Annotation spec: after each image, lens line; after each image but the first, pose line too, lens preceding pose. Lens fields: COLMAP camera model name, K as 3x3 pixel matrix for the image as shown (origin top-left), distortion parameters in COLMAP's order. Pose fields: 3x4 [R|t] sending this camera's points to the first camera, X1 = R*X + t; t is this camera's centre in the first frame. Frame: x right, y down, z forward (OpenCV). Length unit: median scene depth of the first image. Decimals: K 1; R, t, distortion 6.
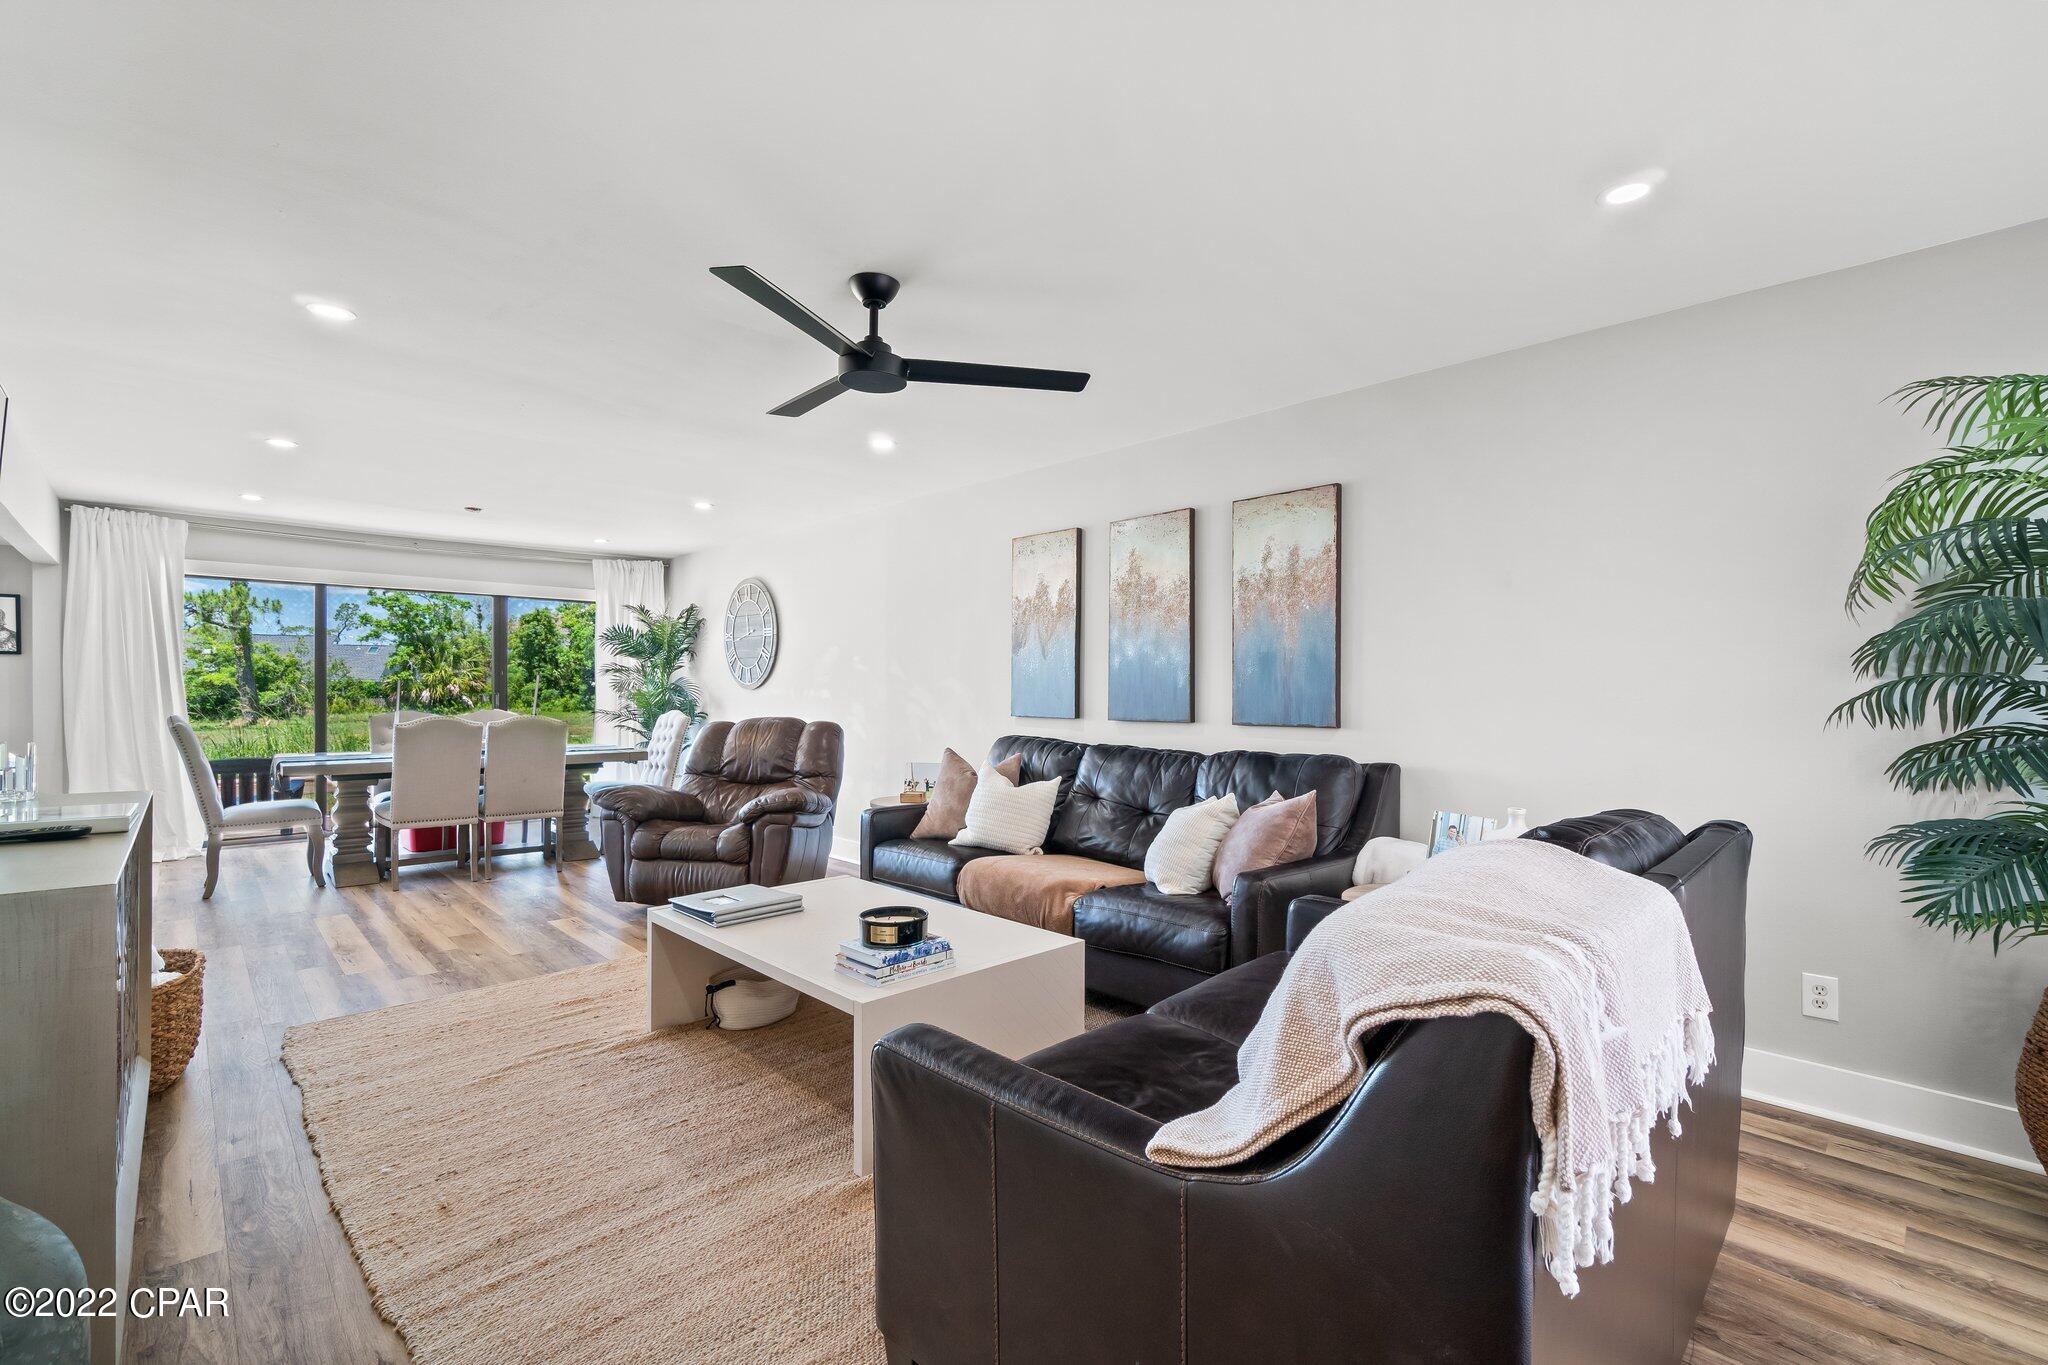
lens RADIAL K [[908.8, 0, 1024.0], [0, 908.8, 682.5], [0, 0, 1]] dist [0.002893, 0.000379]
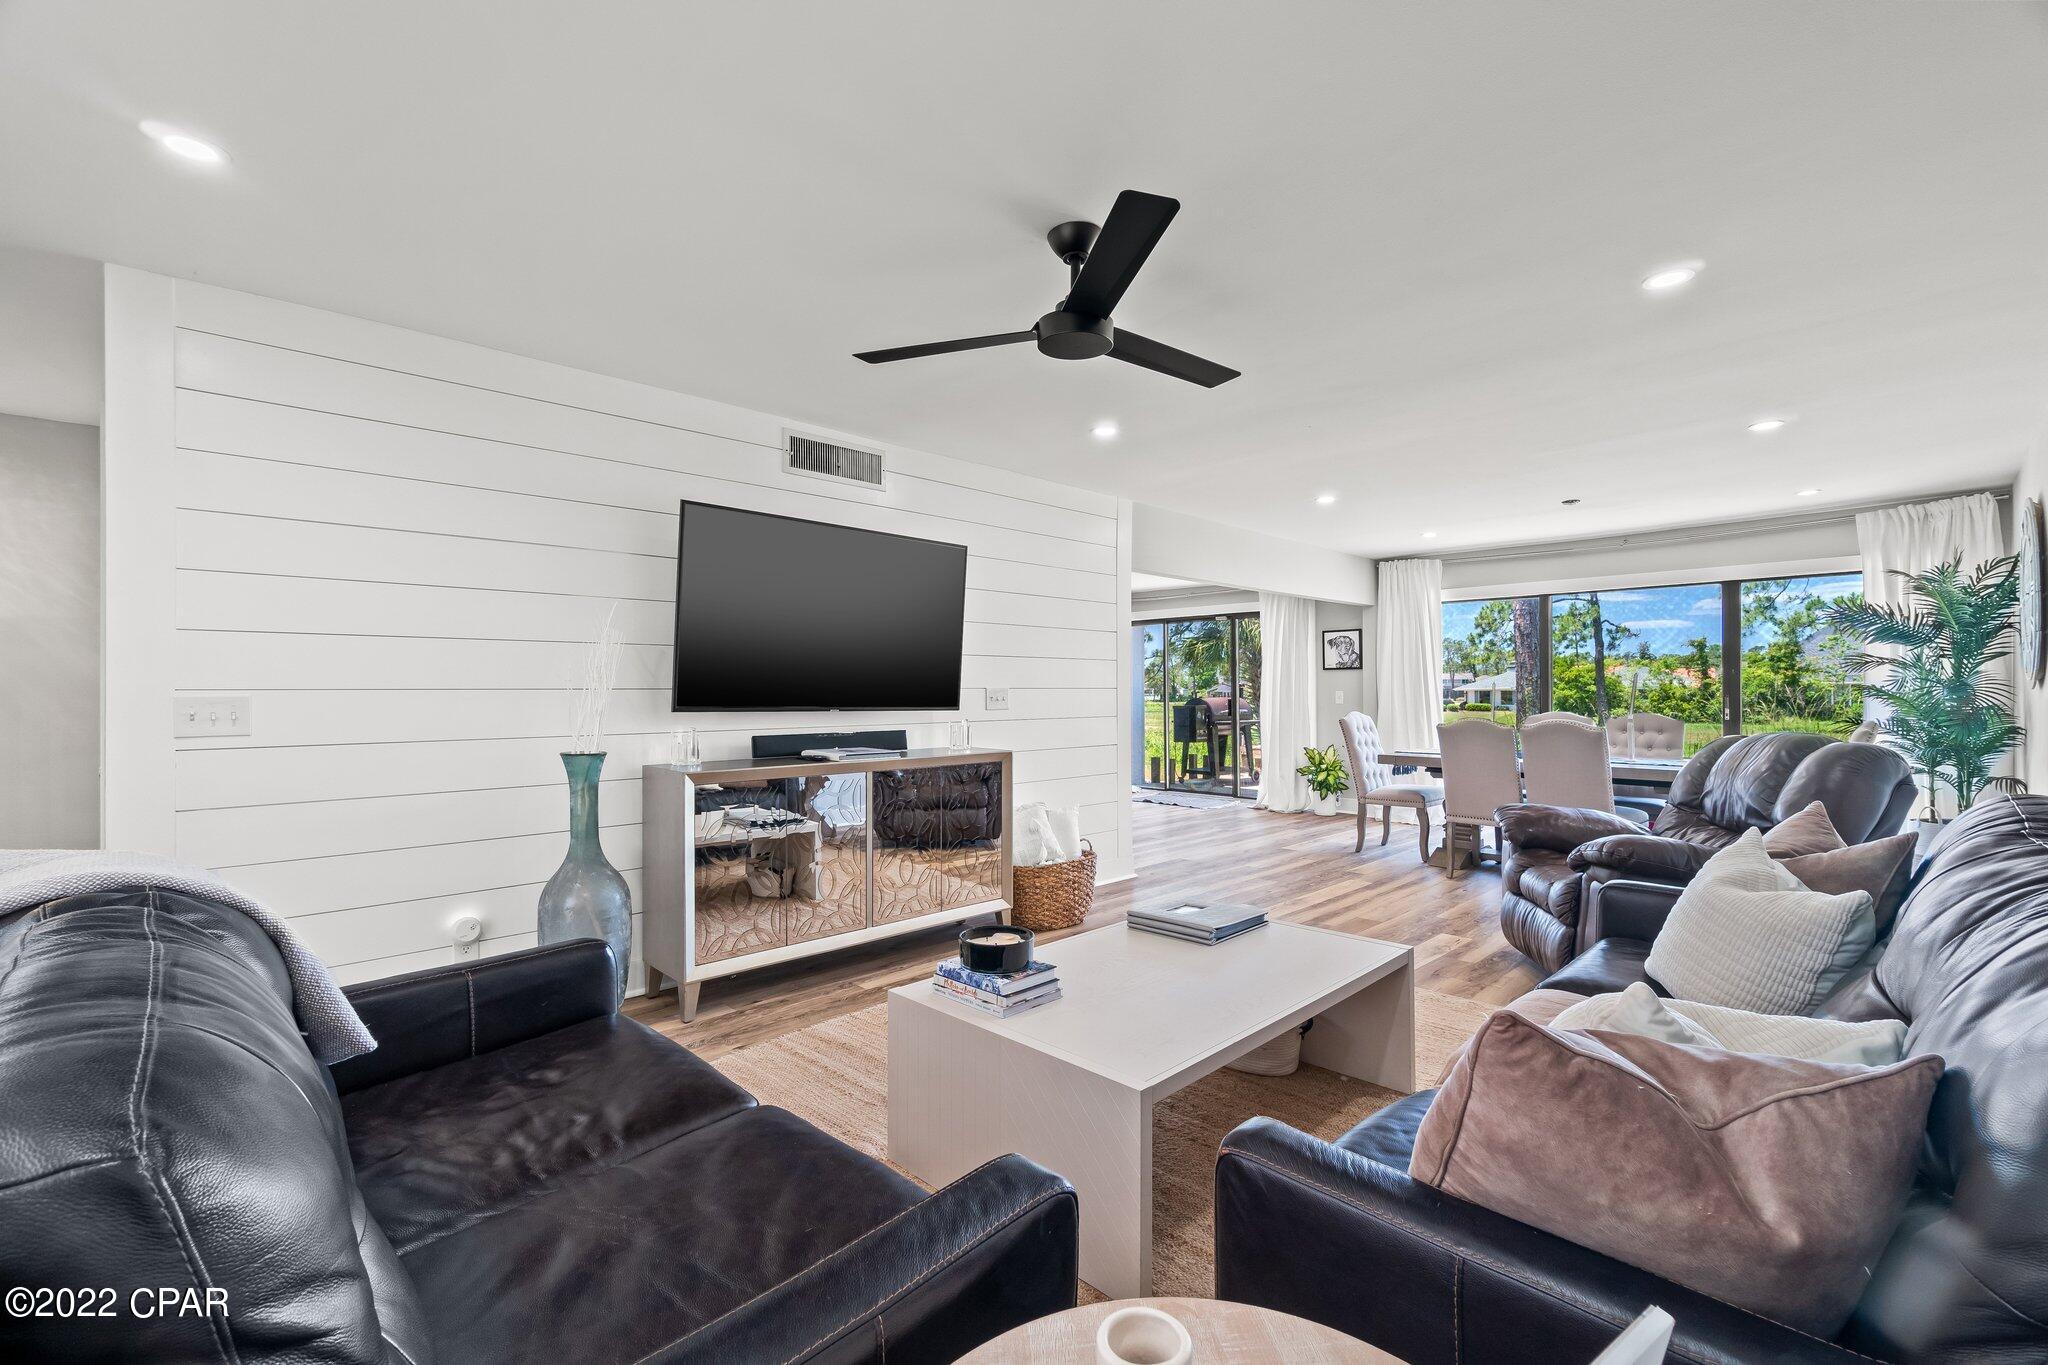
lens RADIAL K [[886.5, 0, 1024.0], [0, 886.5, 682.5], [0, 0, 1]] dist [-0.001425, -0.000289]
pose [[0.017474, -0.014411, -0.999743, 0.324180], [0.012543, 0.999821, -0.014193, 0.004582], [0.999769, -0.012292, 0.017652, 0.431412]]
